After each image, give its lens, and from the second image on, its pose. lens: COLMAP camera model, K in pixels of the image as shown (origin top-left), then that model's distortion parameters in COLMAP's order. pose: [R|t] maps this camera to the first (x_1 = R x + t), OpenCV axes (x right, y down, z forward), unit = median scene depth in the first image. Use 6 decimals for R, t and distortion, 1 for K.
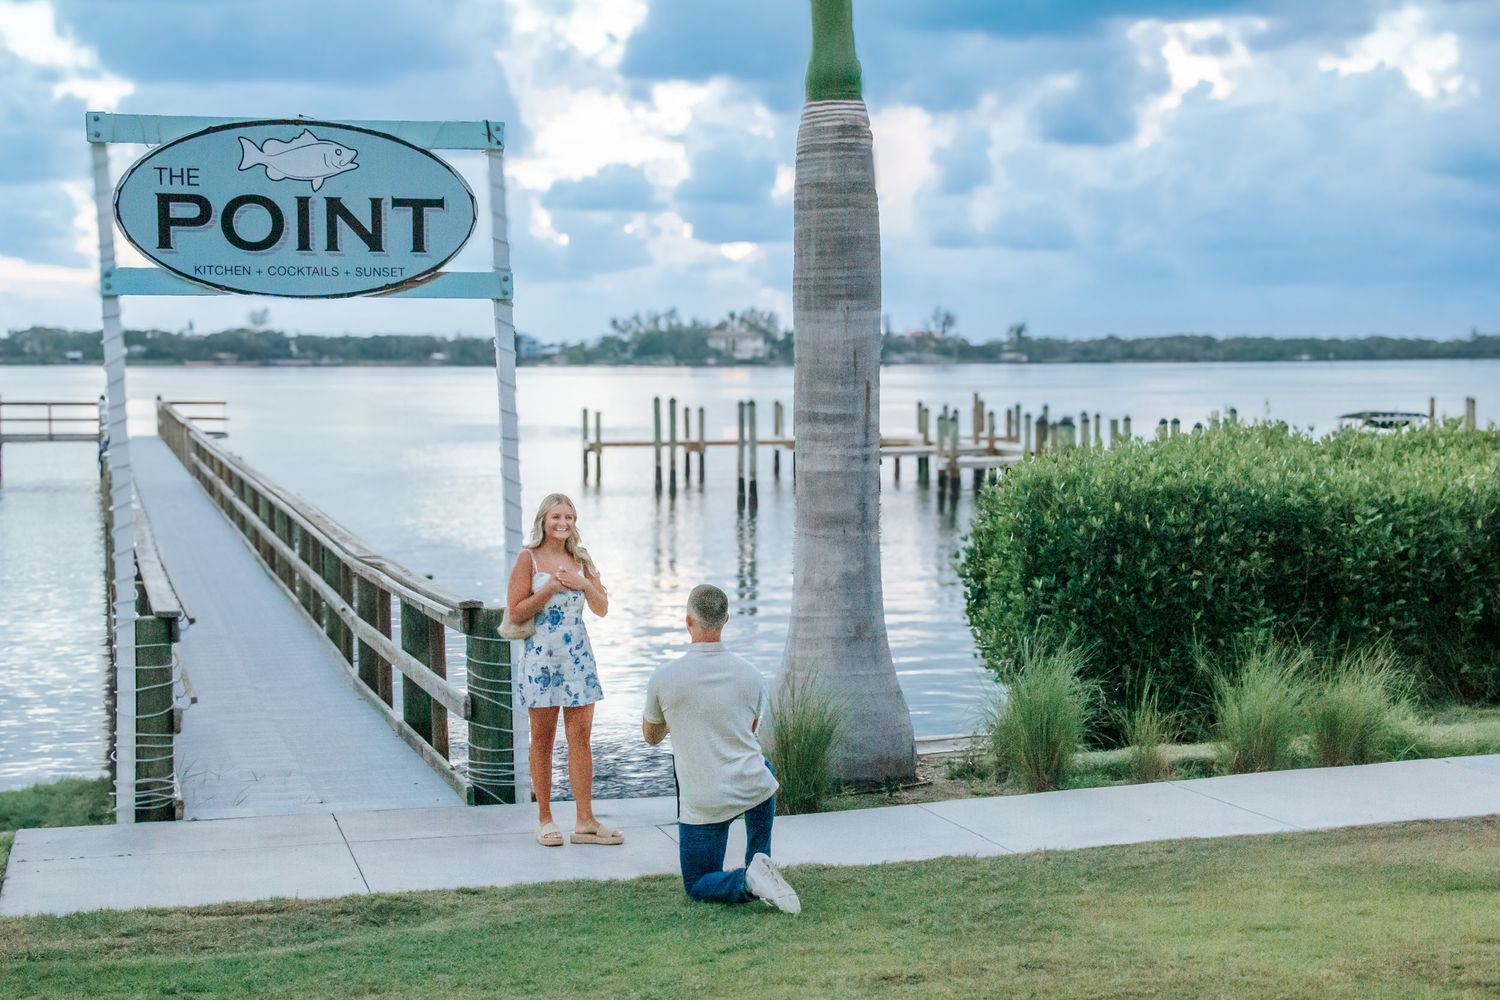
lens RADIAL K [[2510.9, 0, 760.5], [0, 2510.9, 553.7], [0, 0, 1]] dist [0.247789, 0.000000]
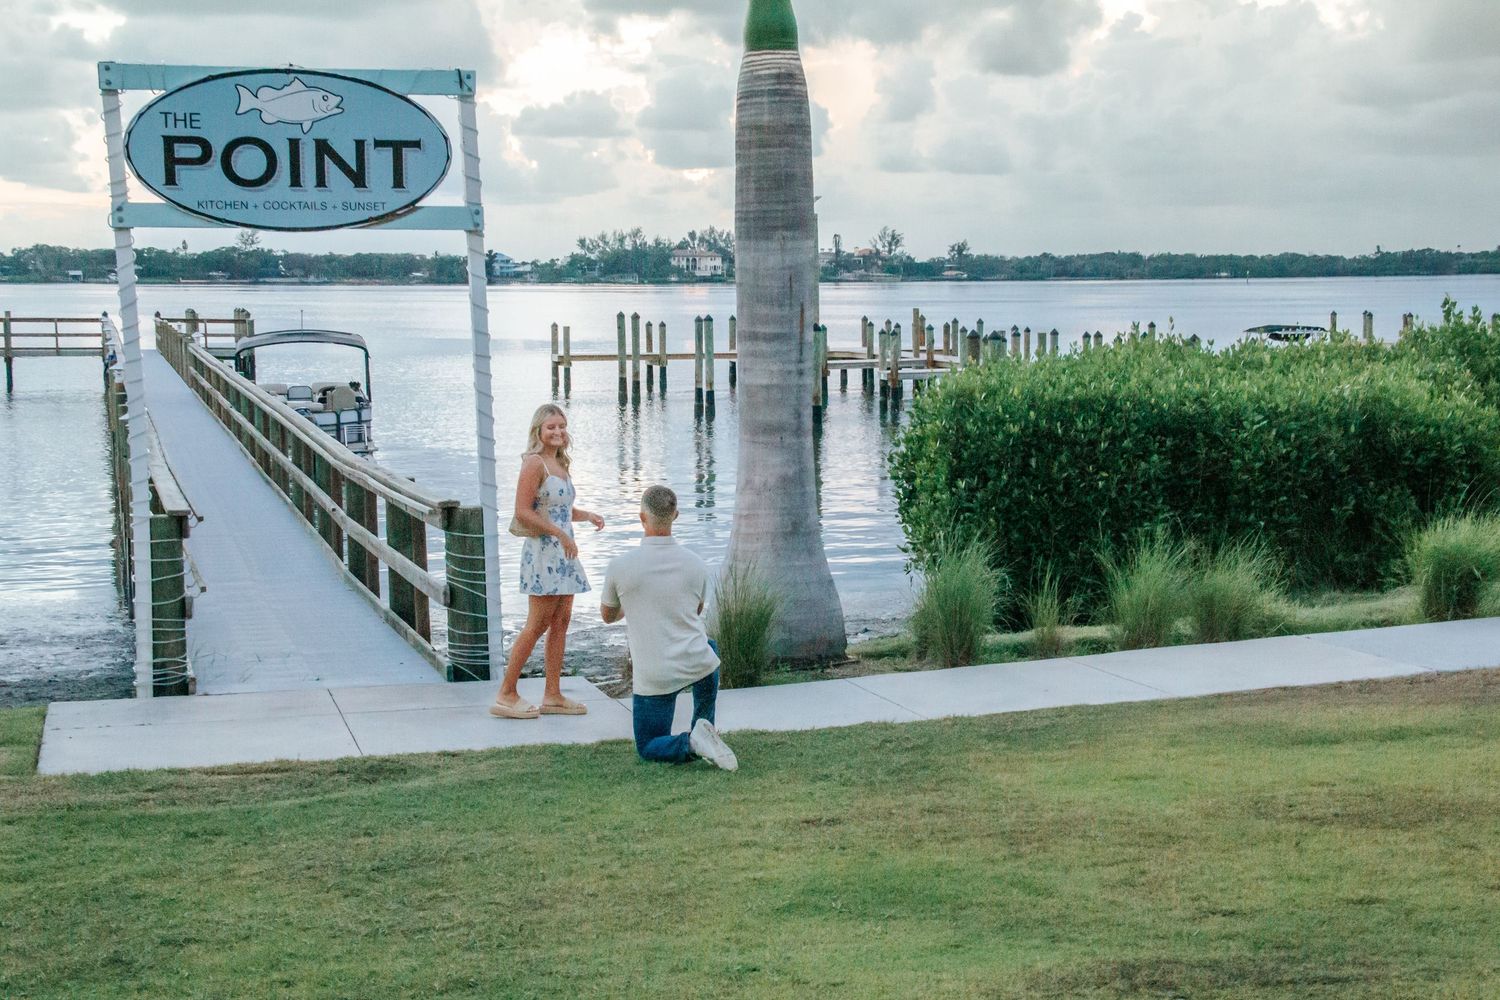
lens RADIAL K [[2340.5, 0, 759.8], [0, 2340.5, 547.6], [0, 0, 1]] dist [0.193493, 0.000000]
pose [[0.999856, -0.004089, 0.016486, 0.006088], [0.003459, 0.999270, 0.038037, 0.000123], [-0.016630, -0.037974, 0.999140, -0.046268]]
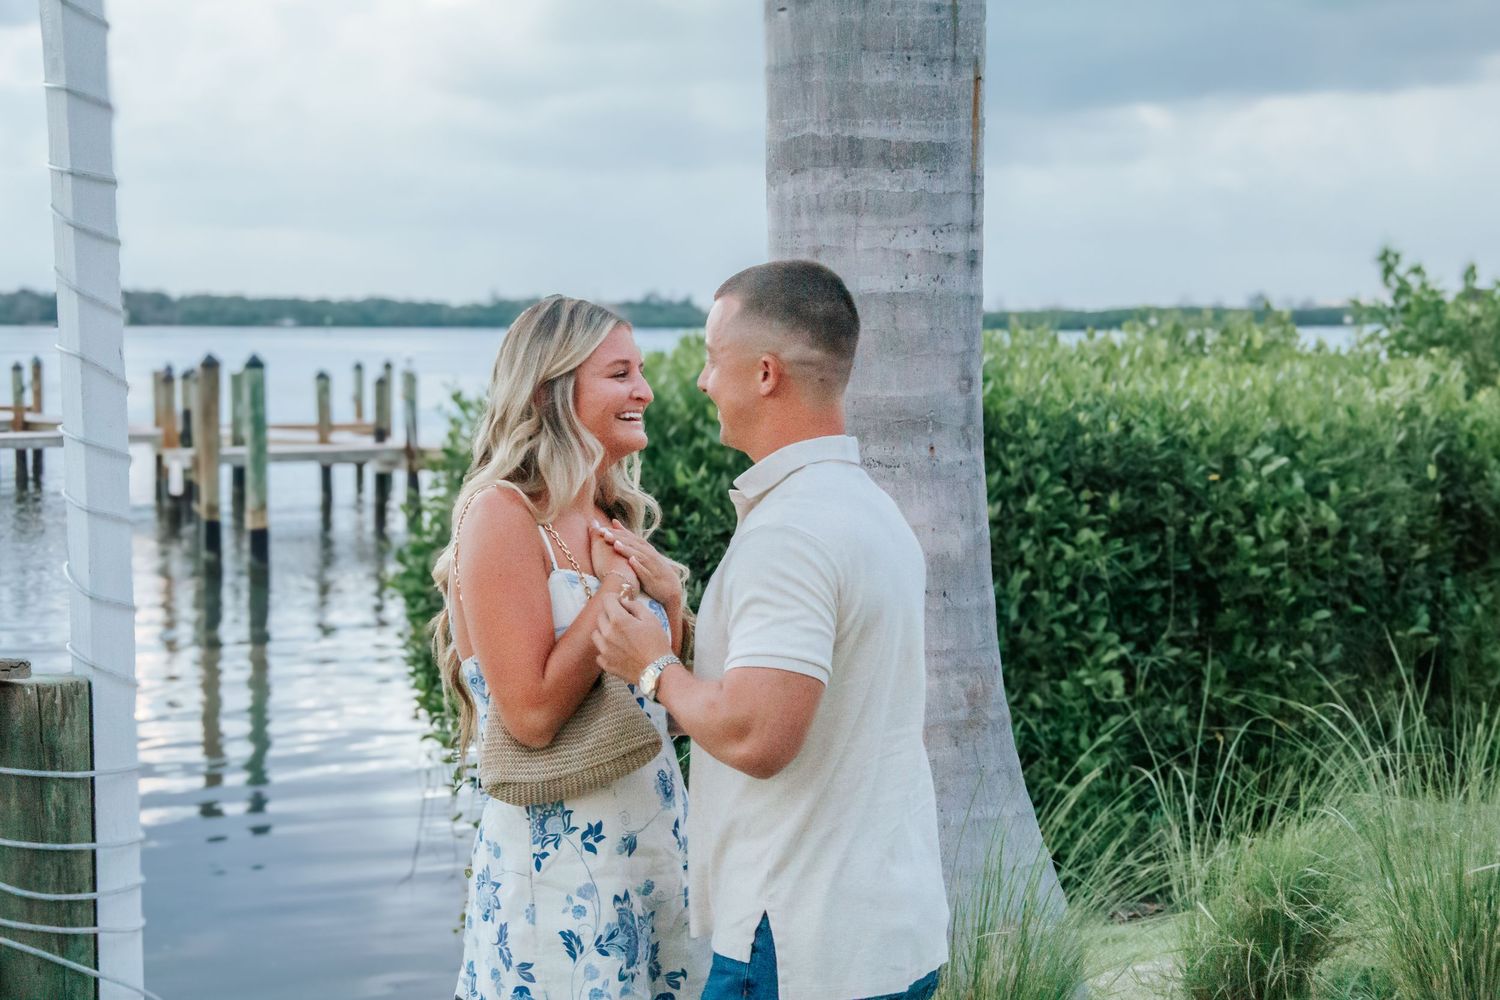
lens RADIAL K [[3277.2, 0, 749.0], [0, 3277.2, 510.5], [0, 0, 1]] dist [0.384731, 0.000000]
pose [[0.935104, -0.016174, 0.354003, -0.167401], [0.024193, 0.999541, -0.018237, 0.008981], [-0.353545, 0.025618, 0.935066, 0.523349]]
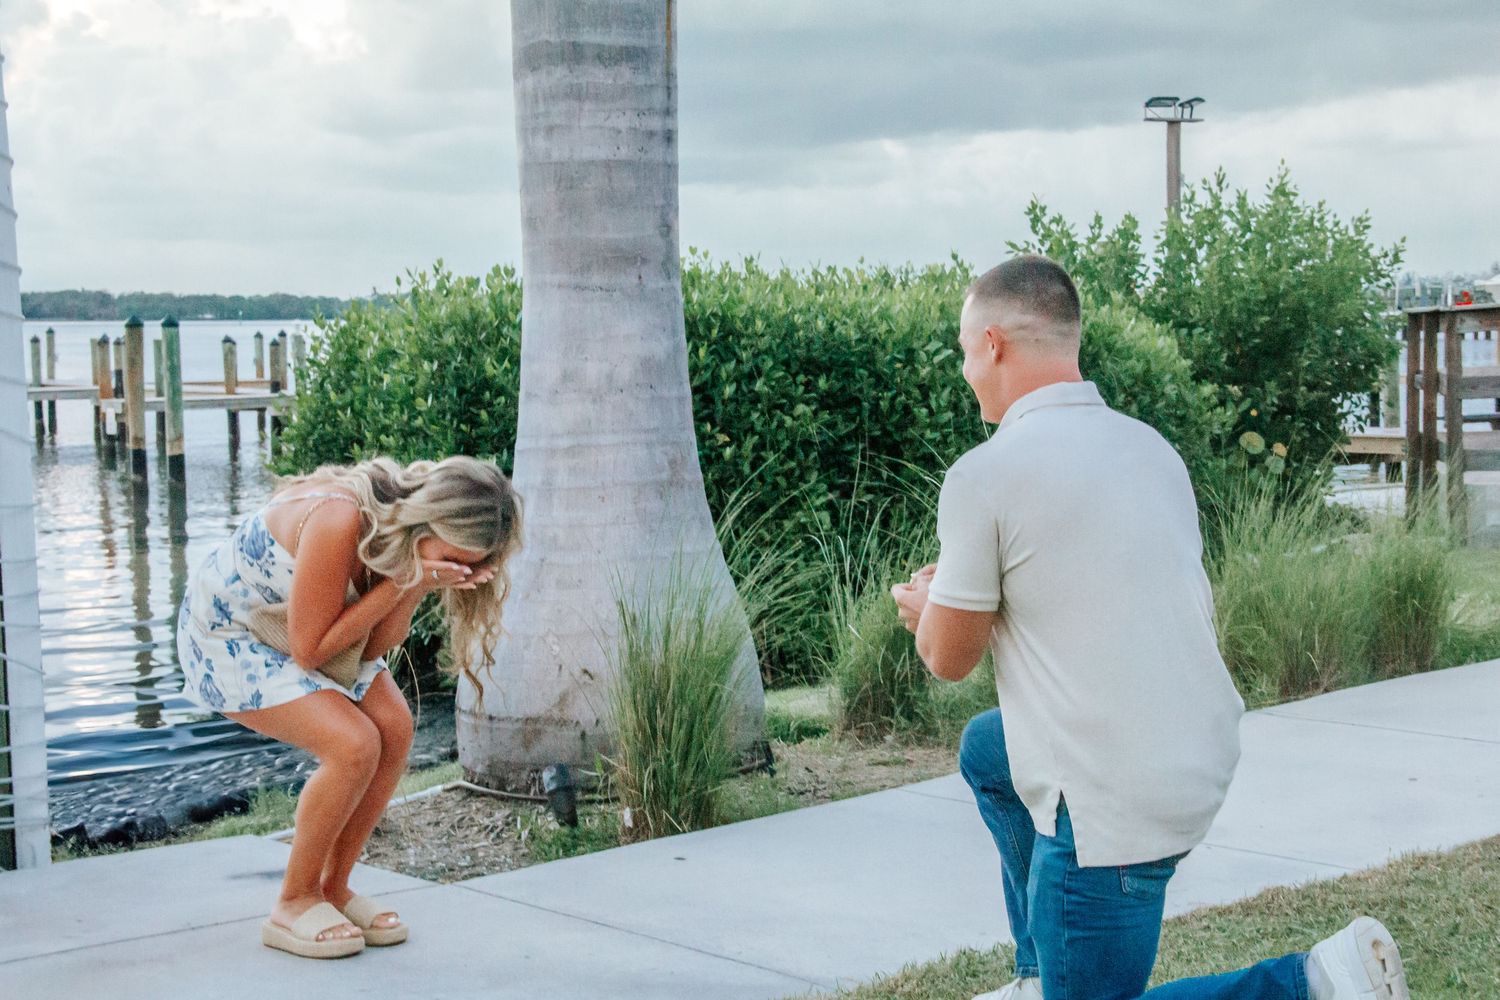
lens RADIAL K [[2593.0, 0, 739.5], [0, 2593.0, 502.3], [0, 0, 1]] dist [0.254976, 0.000000]
pose [[0.911946, -0.035972, 0.408731, -0.163673], [0.040068, 0.999196, -0.001458, 0.037841], [-0.408350, 0.017707, 0.912654, 0.491153]]
